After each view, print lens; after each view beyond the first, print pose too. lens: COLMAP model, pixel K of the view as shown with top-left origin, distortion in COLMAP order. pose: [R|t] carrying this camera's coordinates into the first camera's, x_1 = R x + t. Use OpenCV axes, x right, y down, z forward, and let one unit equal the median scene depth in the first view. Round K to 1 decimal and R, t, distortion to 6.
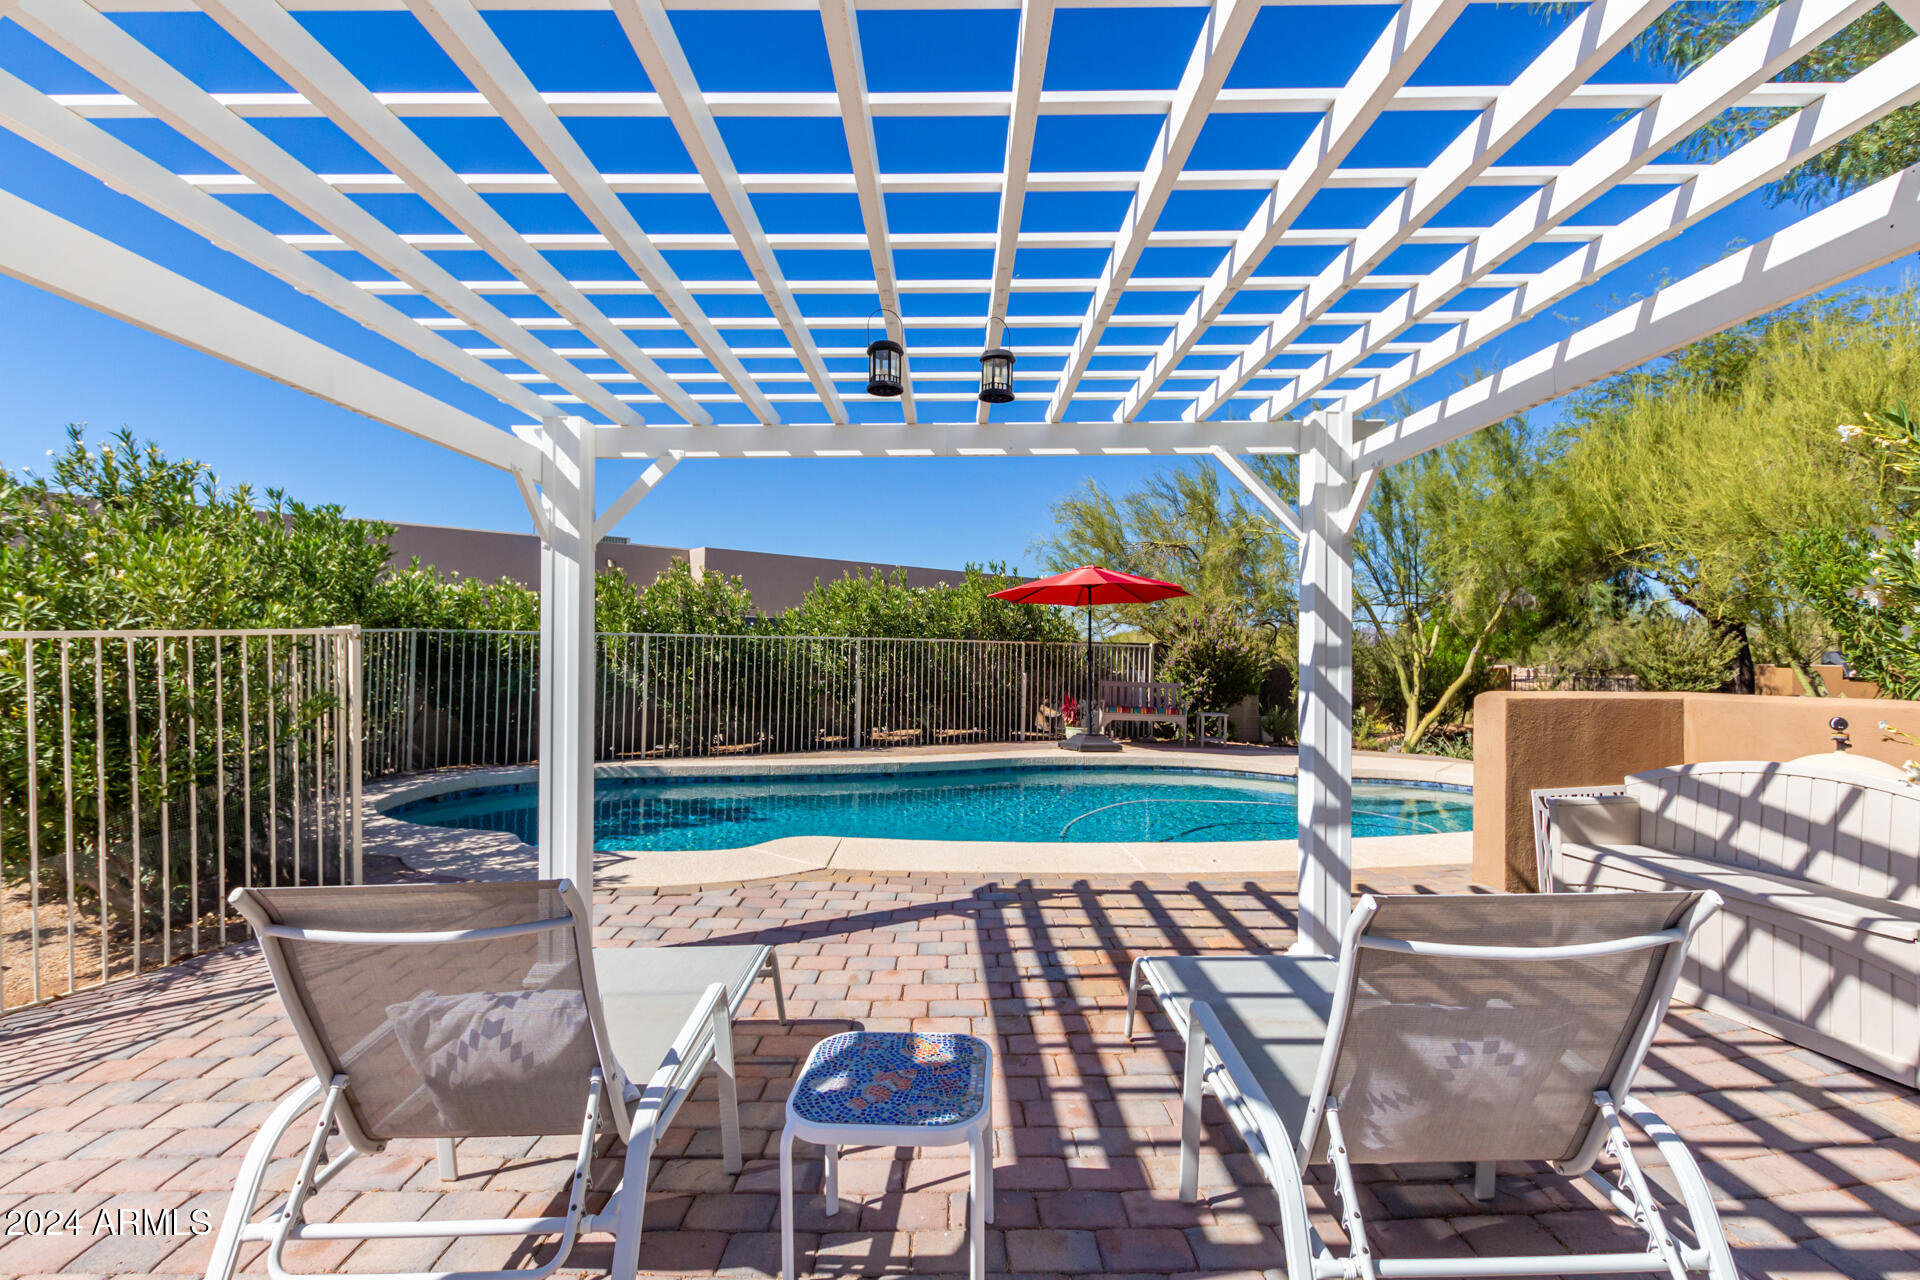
lens RADIAL K [[884.2, 0, 971.2], [0, 884.2, 629.9], [0, 0, 1]] dist [0.003473, 0.000215]
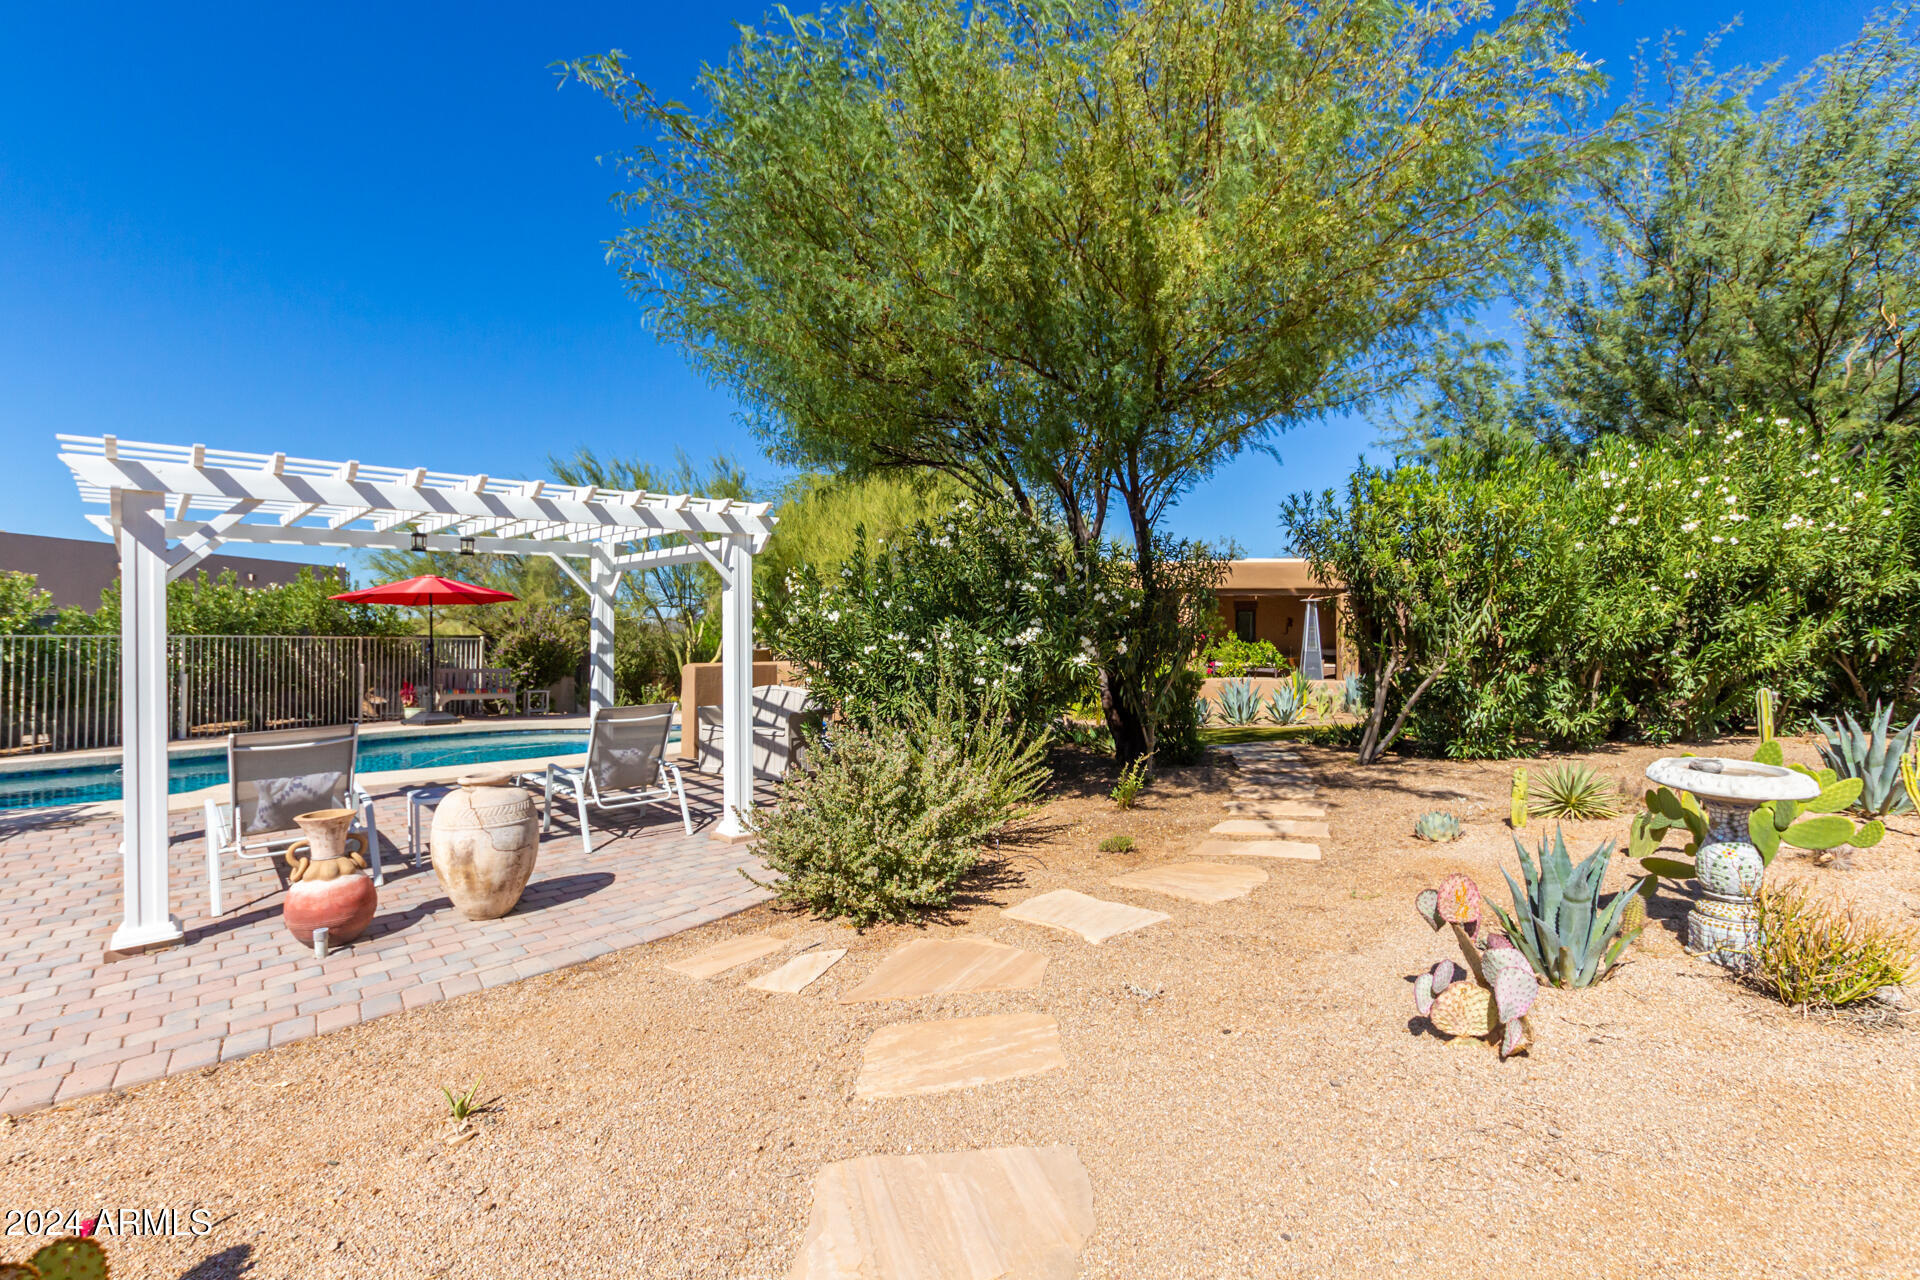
lens RADIAL K [[940.4, 0, 961.4], [0, 940.4, 623.5], [0, 0, 1]] dist [0.018746, -0.000128]
pose [[0.763103, -0.001873, 0.646274, -0.150025], [-0.005313, 0.999944, 0.009172, -0.020783], [-0.646255, -0.010433, 0.763051, -0.469923]]
